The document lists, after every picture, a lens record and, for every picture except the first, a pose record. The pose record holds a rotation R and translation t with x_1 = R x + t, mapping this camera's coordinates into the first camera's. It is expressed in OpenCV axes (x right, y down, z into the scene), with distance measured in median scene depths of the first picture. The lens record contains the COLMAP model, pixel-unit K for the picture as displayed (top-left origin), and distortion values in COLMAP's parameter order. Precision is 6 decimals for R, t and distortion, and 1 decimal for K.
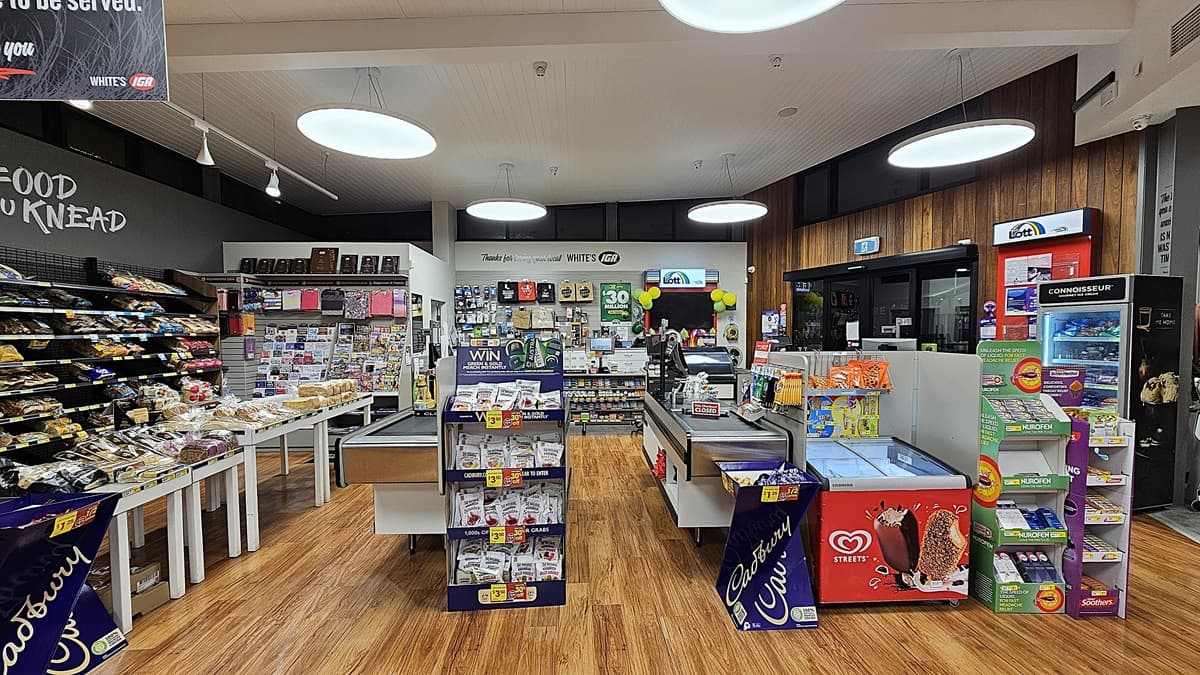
lens RADIAL K [[491.6, 0, 599.1], [0, 491.6, 353.2], [0, 0, 1]] dist [-0.002107, 0.000505]
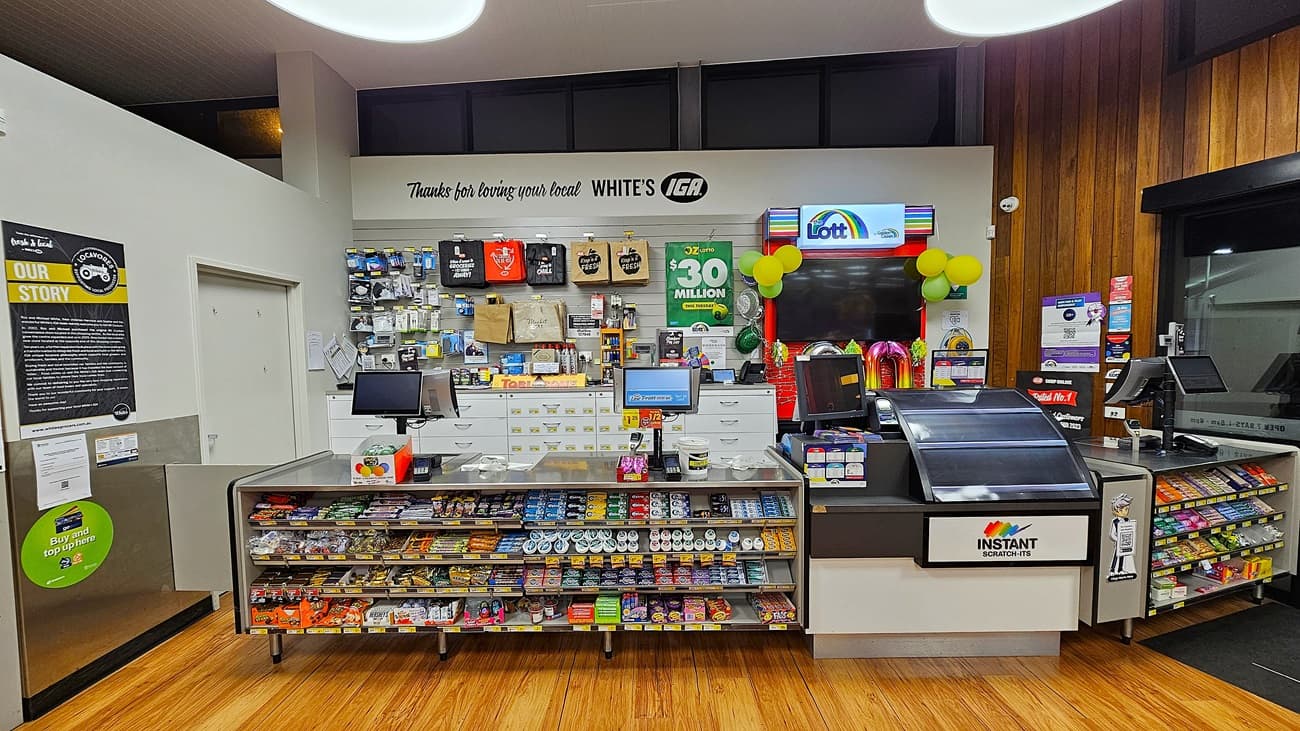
lens RADIAL K [[532.6, 0, 649.0], [0, 532.6, 382.5], [0, 0, 1]] dist [-0.002107, 0.000505]
pose [[0.998589, -0.004366, -0.052917, 0.013575], [0.005344, 0.999817, 0.018357, -0.021917], [0.052827, -0.018614, 0.998430, 0.512276]]
